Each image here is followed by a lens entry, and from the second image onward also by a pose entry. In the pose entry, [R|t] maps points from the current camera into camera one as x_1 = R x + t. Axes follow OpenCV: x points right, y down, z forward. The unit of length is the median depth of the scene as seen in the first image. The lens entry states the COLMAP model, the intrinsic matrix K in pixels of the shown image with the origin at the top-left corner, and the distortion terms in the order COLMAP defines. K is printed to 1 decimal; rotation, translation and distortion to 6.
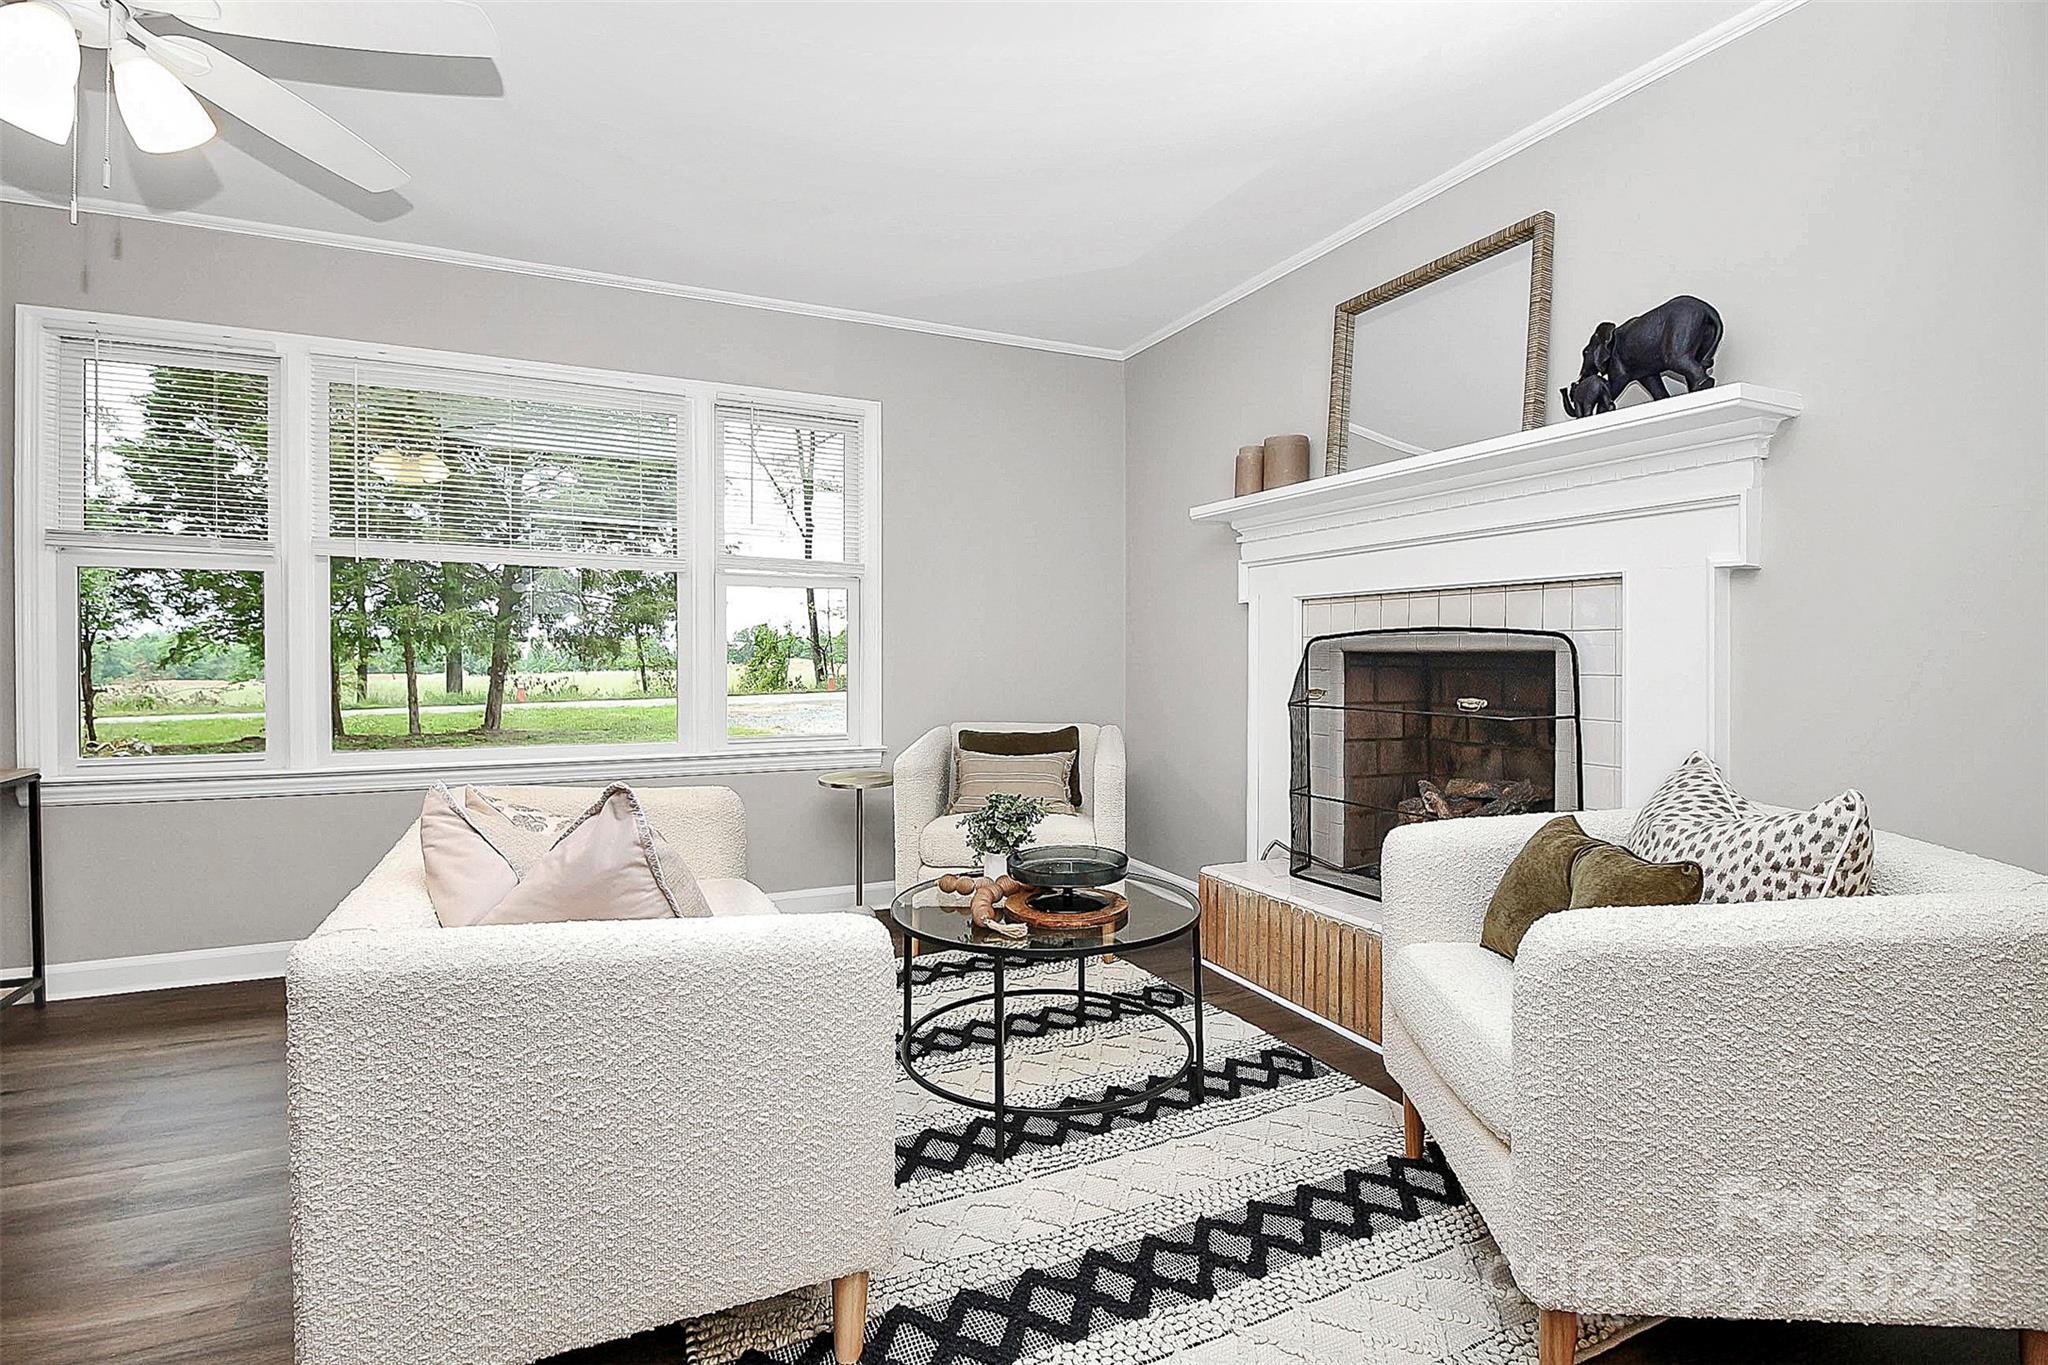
lens RADIAL K [[965.7, 0, 1021.3], [0, 965.7, 670.0], [0, 0, 1]] dist [-0.003542, -0.000907]
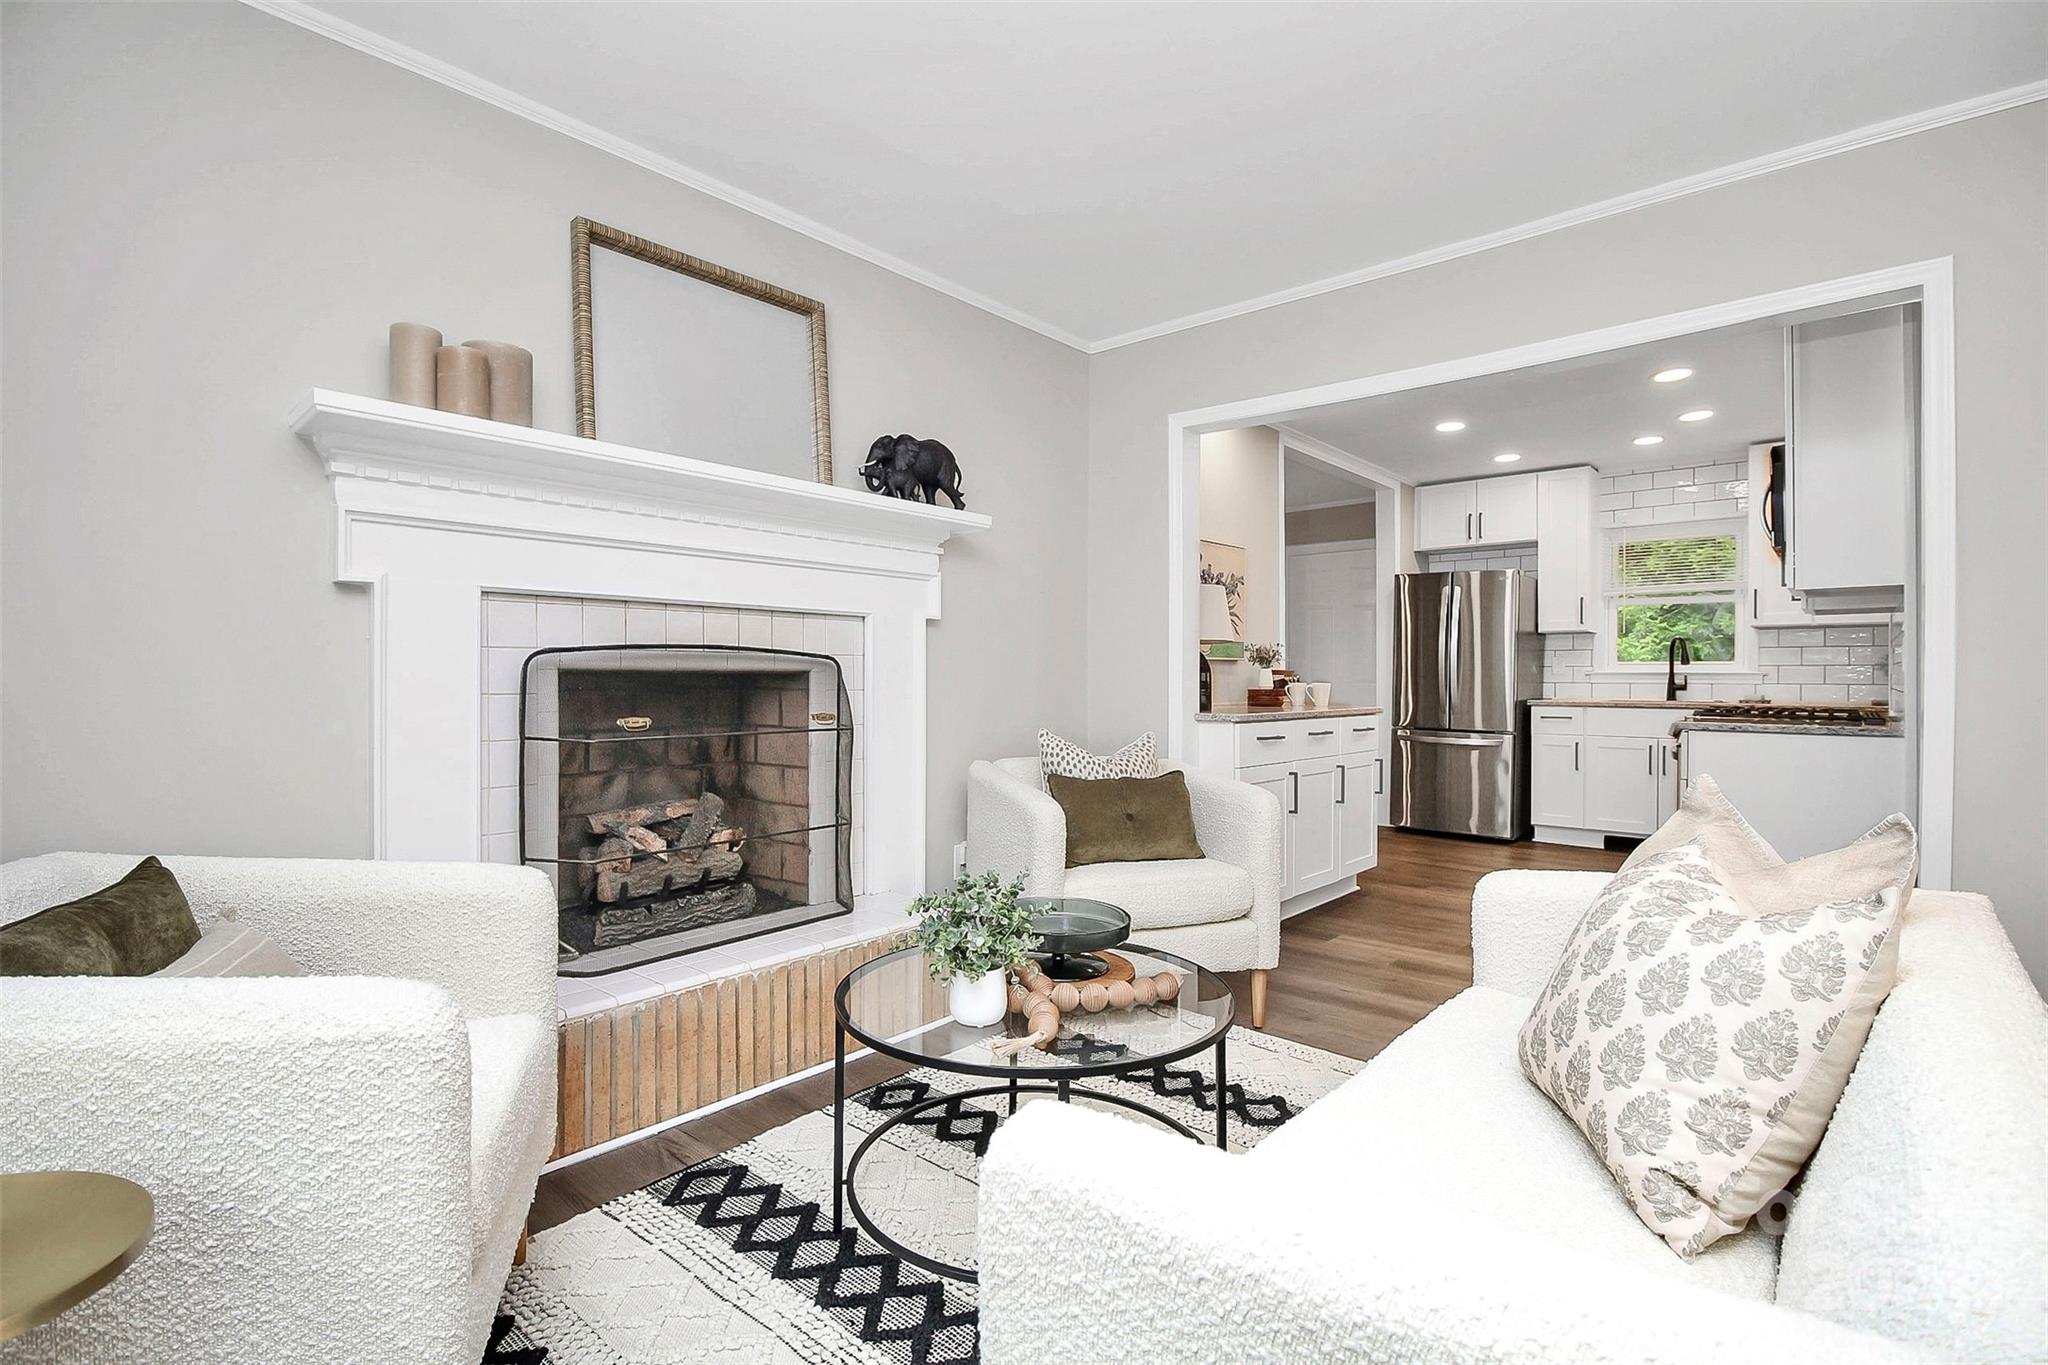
lens RADIAL K [[965.7, 0, 1021.3], [0, 965.7, 670.0], [0, 0, 1]] dist [-0.003542, -0.000907]
pose [[-0.410083, 0.001106, 0.912048, -0.529426], [0.009061, 0.999955, 0.002861, -0.017572], [-0.912003, 0.009437, -0.410075, 1.026948]]
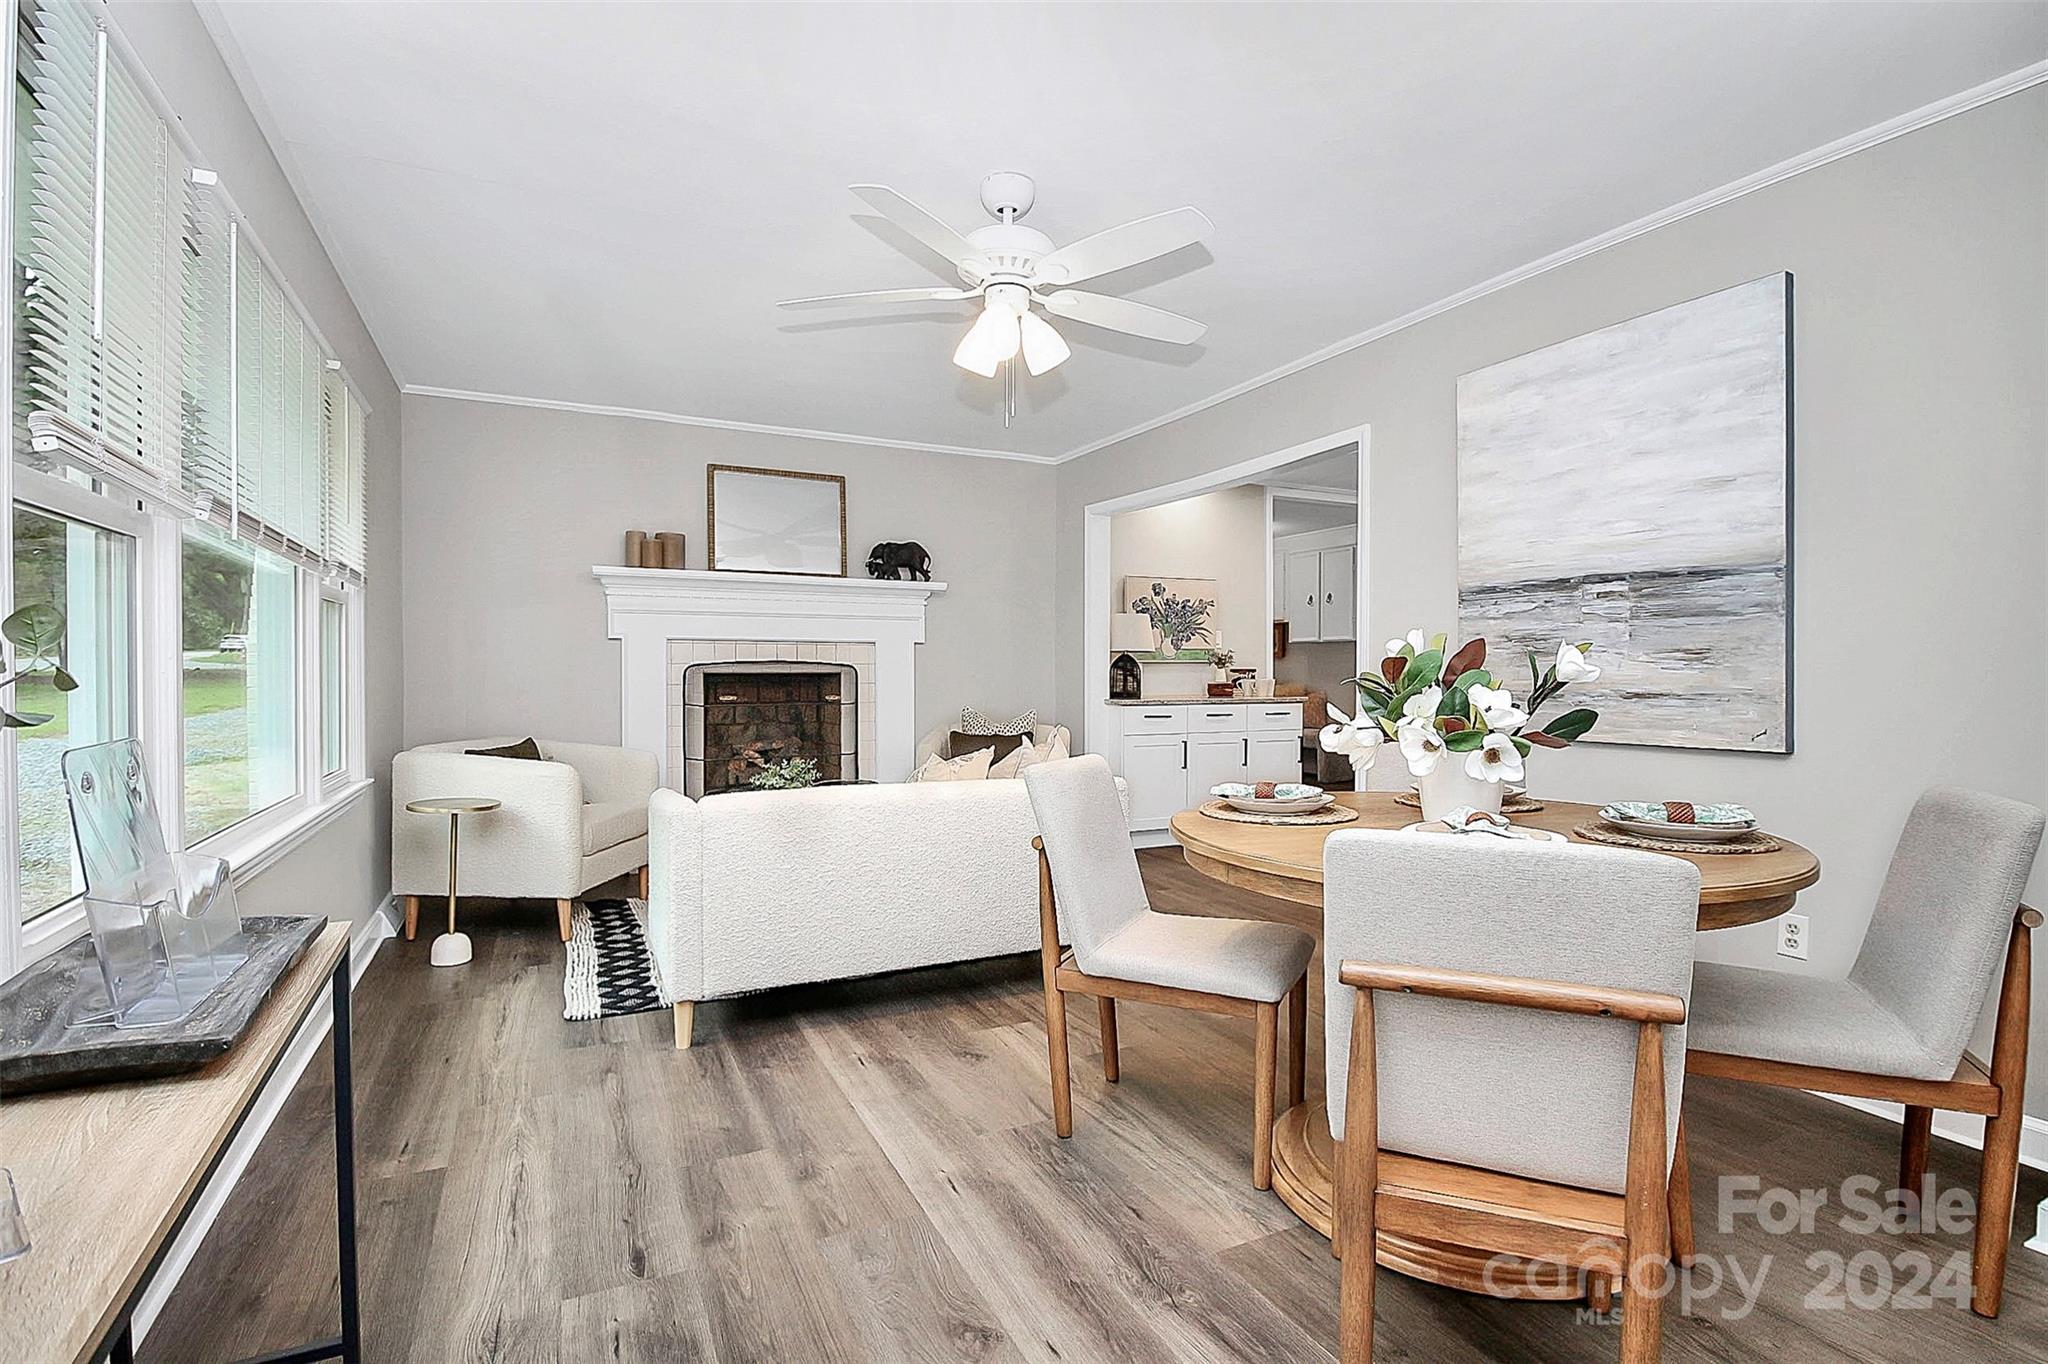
lens RADIAL K [[979.8, 0, 1022.7], [0, 979.8, 667.4], [0, 0, 1]] dist [0.000137, -0.004318]
pose [[-0.016165, -0.000075, 0.999869, -1.411489], [0.015632, 0.999878, 0.000328, -0.021820], [-0.999747, 0.015636, -0.016162, 0.505541]]
